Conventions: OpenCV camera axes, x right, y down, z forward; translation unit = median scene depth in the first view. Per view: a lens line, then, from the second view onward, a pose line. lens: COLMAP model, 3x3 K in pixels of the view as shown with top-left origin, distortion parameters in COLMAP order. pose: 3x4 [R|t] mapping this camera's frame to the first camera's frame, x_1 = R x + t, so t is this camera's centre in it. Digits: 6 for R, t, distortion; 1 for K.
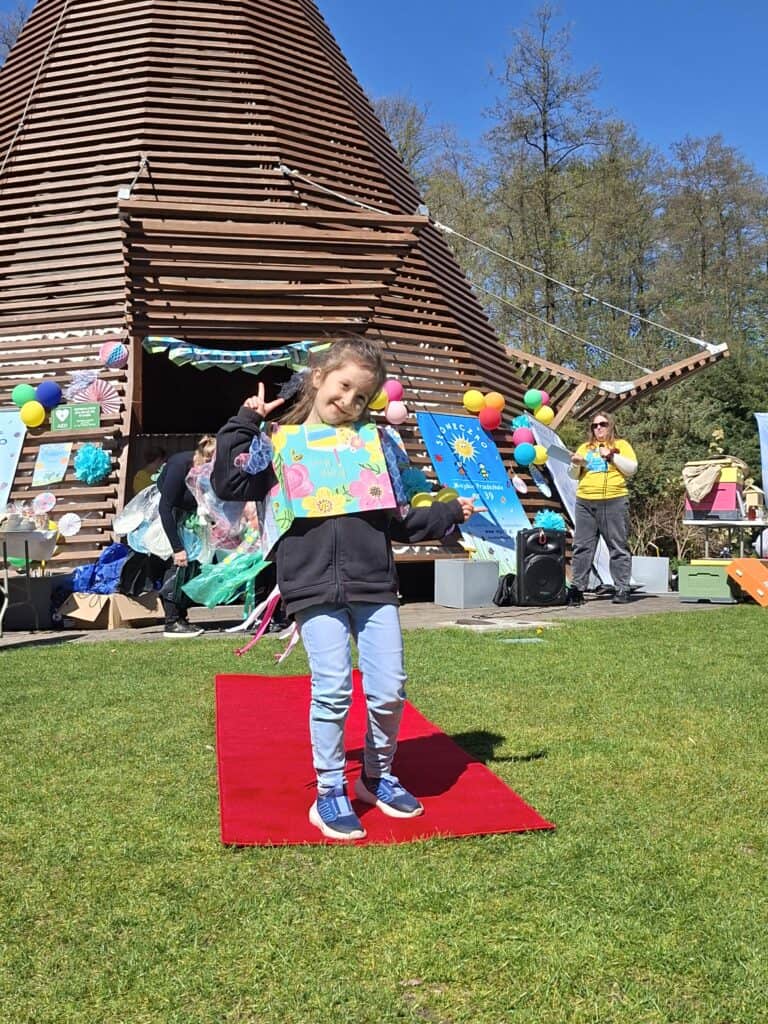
lens RADIAL K [[1129.3, 0, 371.4], [0, 1129.3, 523.5], [0, 0, 1]] dist [0.184239, -0.306860]
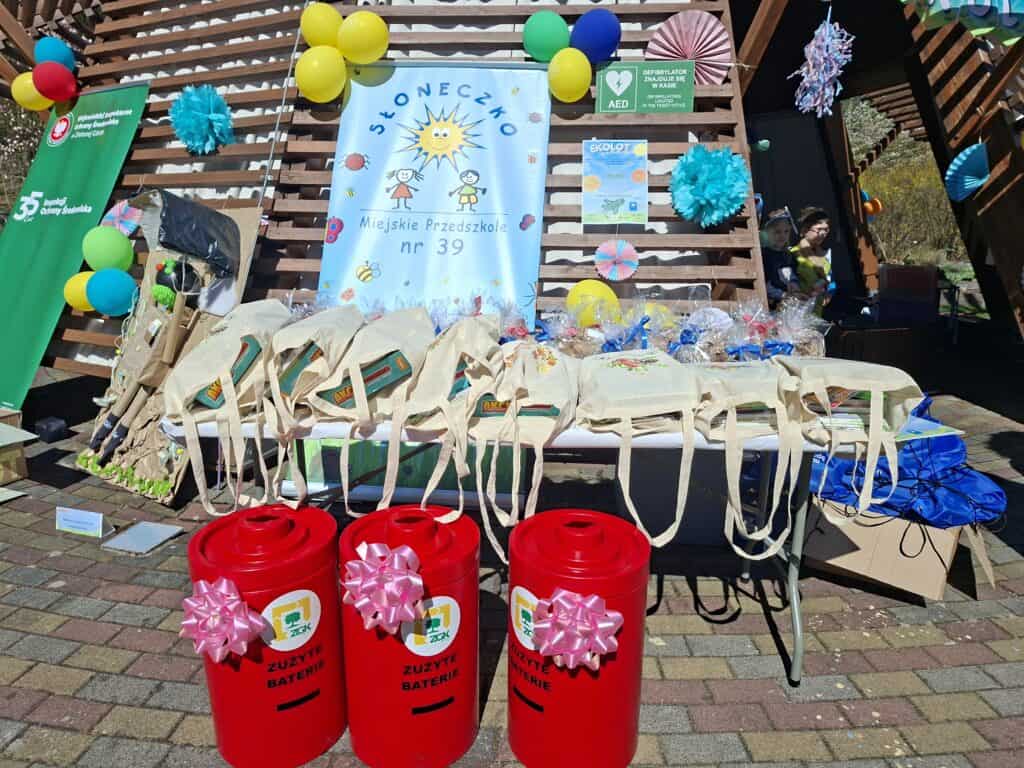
lens RADIAL K [[737.8, 0, 512.0], [0, 737.8, 384.0], [0, 0, 1]] dist [0.069974, -0.105306]
pose [[0.986739, 0.020727, 0.160985, -0.363346], [-0.059399, 0.969127, 0.239301, -0.039225], [-0.151055, -0.245690, 0.957507, 0.637925]]
